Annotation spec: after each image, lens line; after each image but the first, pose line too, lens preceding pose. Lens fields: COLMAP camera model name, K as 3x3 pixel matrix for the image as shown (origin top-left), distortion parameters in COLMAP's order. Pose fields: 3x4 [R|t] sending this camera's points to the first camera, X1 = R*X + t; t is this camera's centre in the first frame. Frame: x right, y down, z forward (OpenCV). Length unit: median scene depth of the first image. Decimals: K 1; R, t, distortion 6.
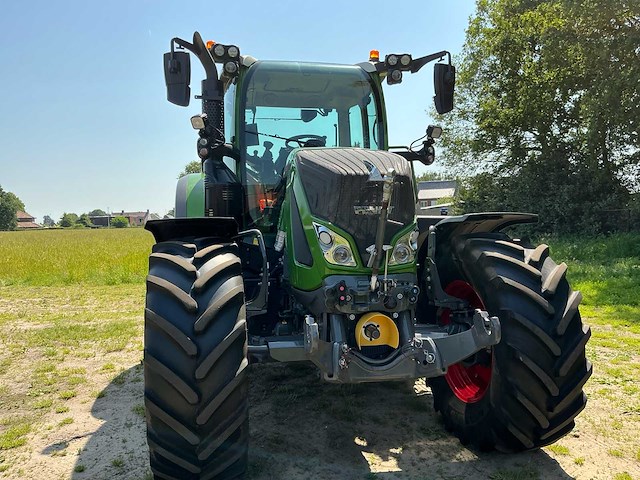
lens RADIAL K [[537.7, 0, 319.3], [0, 537.7, 239.6], [0, 0, 1]] dist [0.067030, -0.089345]
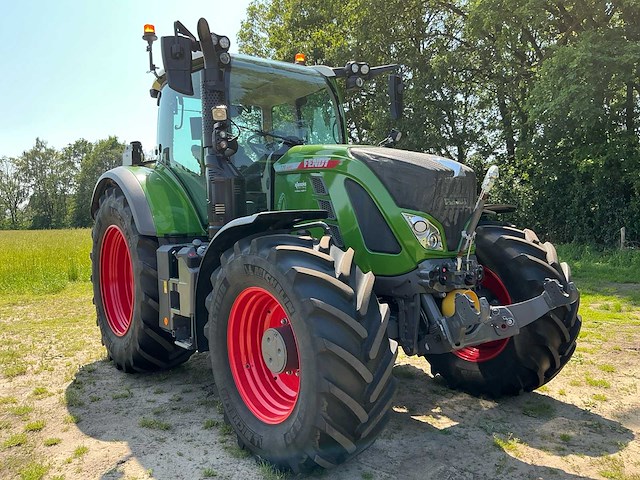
lens RADIAL K [[537.7, 0, 316.1], [0, 537.7, 239.4], [0, 0, 1]] dist [0.067030, -0.089345]
pose [[0.896016, -0.034993, 0.442641, -0.675140], [0.035621, 0.999342, 0.006897, 0.007950], [-0.442591, 0.009588, 0.896672, 0.084145]]
